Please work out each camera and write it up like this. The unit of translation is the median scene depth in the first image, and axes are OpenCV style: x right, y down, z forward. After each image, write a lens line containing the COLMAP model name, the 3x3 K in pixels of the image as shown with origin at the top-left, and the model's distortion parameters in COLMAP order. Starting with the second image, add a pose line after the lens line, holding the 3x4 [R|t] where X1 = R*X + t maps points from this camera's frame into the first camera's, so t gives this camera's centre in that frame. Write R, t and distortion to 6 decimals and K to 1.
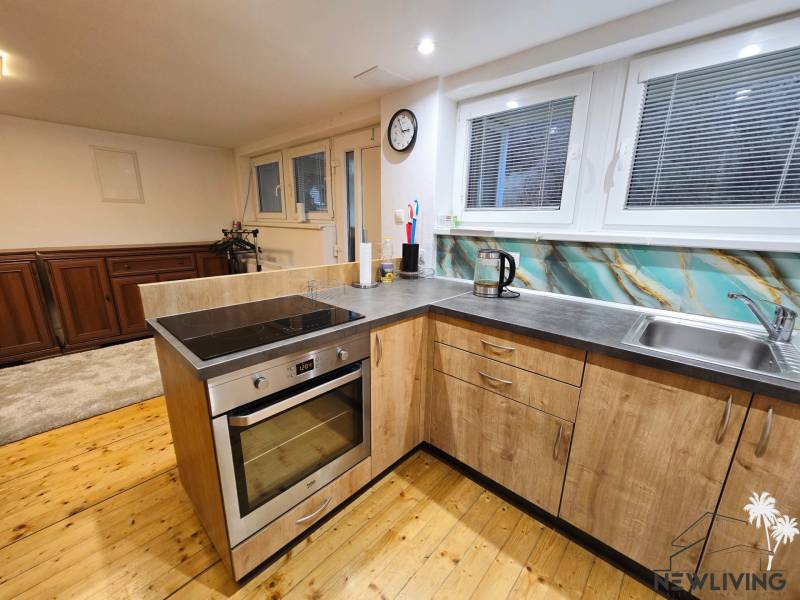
lens RADIAL K [[324.9, 0, 399.0], [0, 324.9, 304.5], [0, 0, 1]] dist [-0.002827, 0.001392]
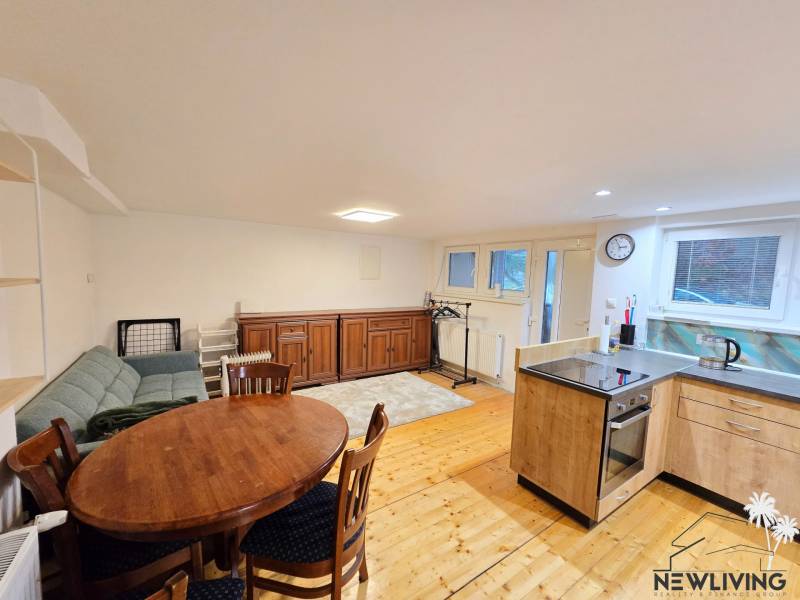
lens RADIAL K [[324.9, 0, 401.1], [0, 324.9, 304.9], [0, 0, 1]] dist [-0.002827, 0.001392]
pose [[0.971203, 0.041004, -0.234699, -0.657024], [-0.079623, 0.984301, -0.157519, 0.029952], [0.224556, 0.171670, 0.959221, -0.635264]]
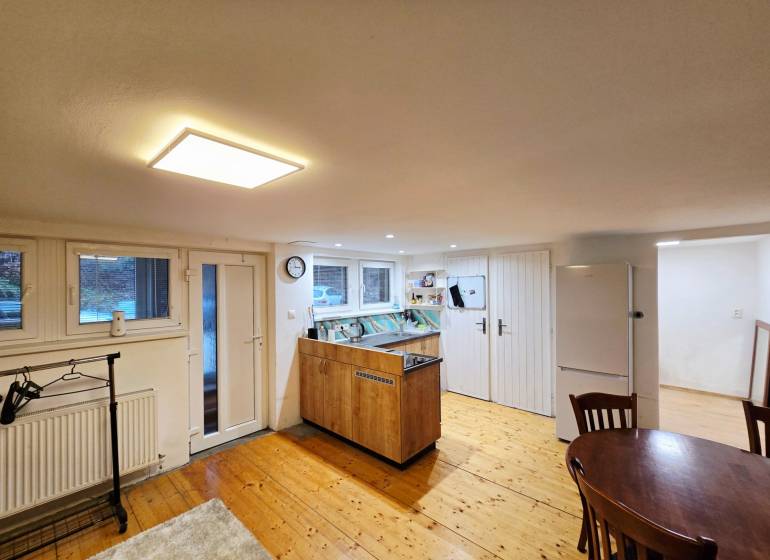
lens RADIAL K [[316.4, 0, 385.1], [0, 316.4, 284.1], [0, 0, 1]] dist [0.004613, -0.000013]
pose [[-0.010939, -0.006152, 0.999921, -1.902073], [0.266682, 0.963744, 0.008847, -0.370554], [-0.963723, 0.266758, -0.008902, 0.641691]]
